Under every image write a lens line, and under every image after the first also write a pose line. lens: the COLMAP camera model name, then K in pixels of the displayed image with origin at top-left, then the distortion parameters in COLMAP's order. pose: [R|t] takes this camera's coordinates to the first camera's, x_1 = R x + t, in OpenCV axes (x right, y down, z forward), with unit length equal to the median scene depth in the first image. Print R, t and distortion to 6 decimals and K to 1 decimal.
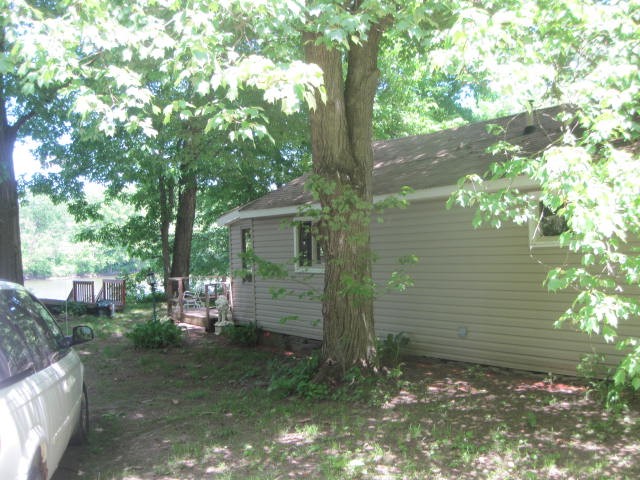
lens RADIAL K [[665.8, 0, 320.0], [0, 665.8, 240.0], [0, 0, 1]] dist [-0.013657, -0.021795]
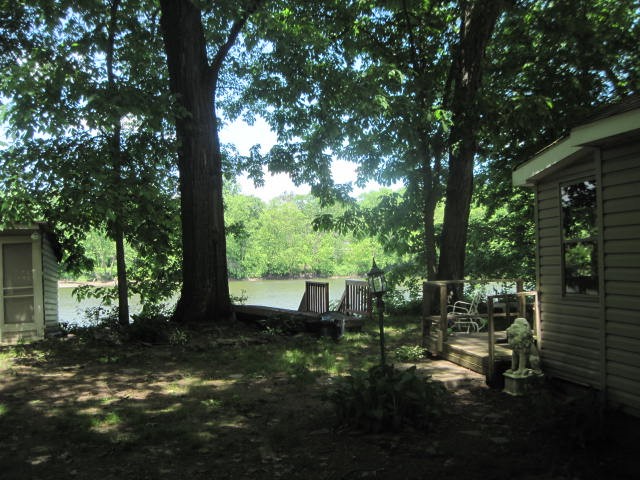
lens RADIAL K [[665.8, 0, 320.0], [0, 665.8, 240.0], [0, 0, 1]] dist [-0.013657, -0.021795]
pose [[0.913674, -0.000902, -0.406447, -0.052668], [-0.000516, 0.999994, -0.003380, 0.016801], [0.406447, 0.003298, 0.913668, 0.311504]]
